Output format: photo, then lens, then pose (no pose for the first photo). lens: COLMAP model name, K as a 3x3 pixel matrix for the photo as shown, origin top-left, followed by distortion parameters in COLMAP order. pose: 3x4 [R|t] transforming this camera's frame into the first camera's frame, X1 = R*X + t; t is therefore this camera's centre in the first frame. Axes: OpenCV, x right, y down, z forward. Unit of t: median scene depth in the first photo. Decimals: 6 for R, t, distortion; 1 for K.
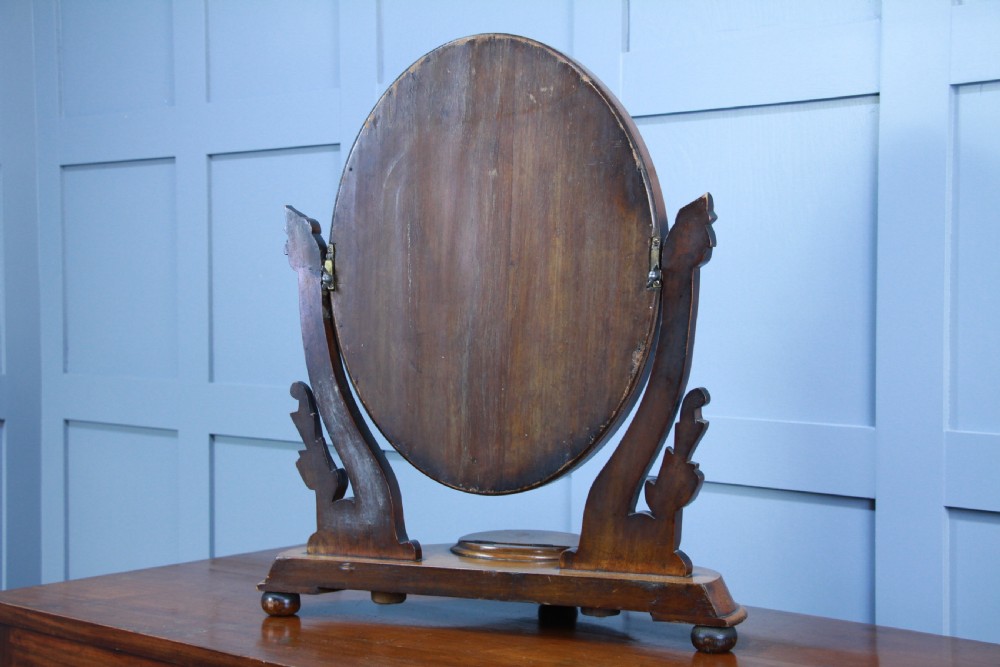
lens RADIAL K [[1649.1, 0, 500.0], [0, 1649.1, 333.5], [0, 0, 1]] dist [0.146857, 0.015935]
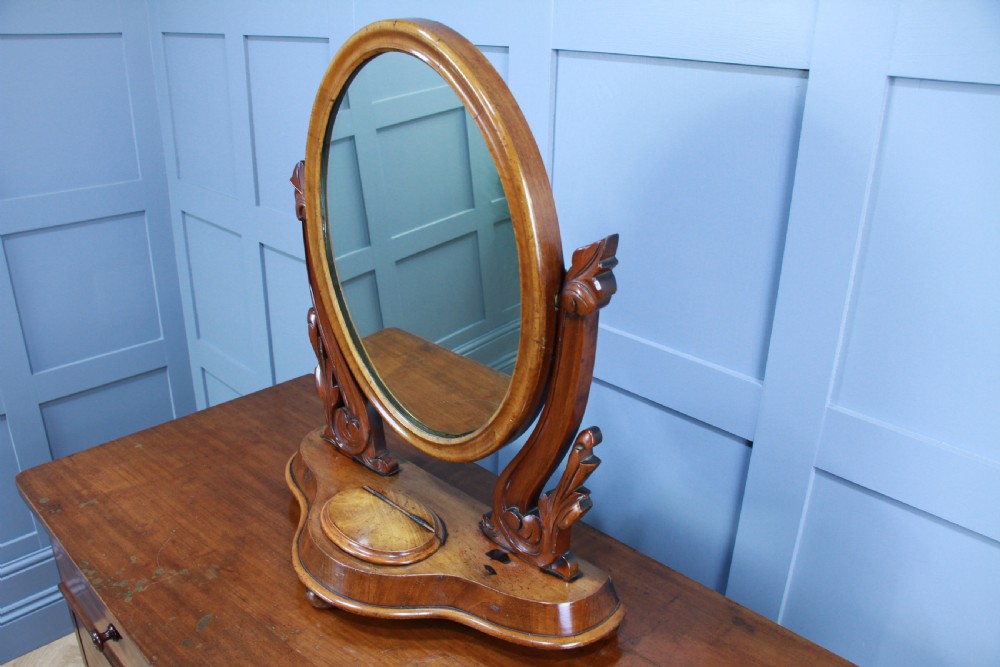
lens RADIAL K [[787.9, 0, 500.0], [0, 787.9, 333.5], [0, 0, 1]] dist [-0.131121, 0.002502]
pose [[0.999504, 0.028077, -0.014232, 0.059300], [-0.021258, 0.935516, 0.352643, -0.151558], [0.023215, -0.352166, 0.935650, 0.529658]]
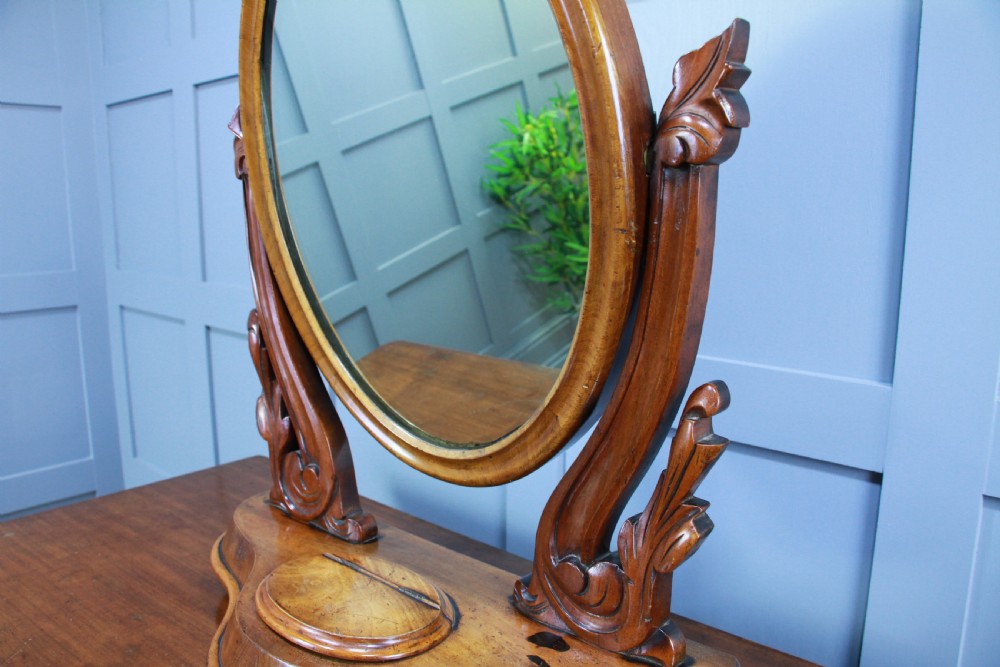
lens RADIAL K [[788.4, 0, 500.9], [0, 788.4, 342.2], [0, 0, 1]] dist [-0.161141, 0.100366]
pose [[0.999661, -0.003772, 0.025746, 0.032855], [-0.000291, 0.987758, 0.155996, -0.019695], [-0.026019, -0.155950, 0.987422, 0.654544]]
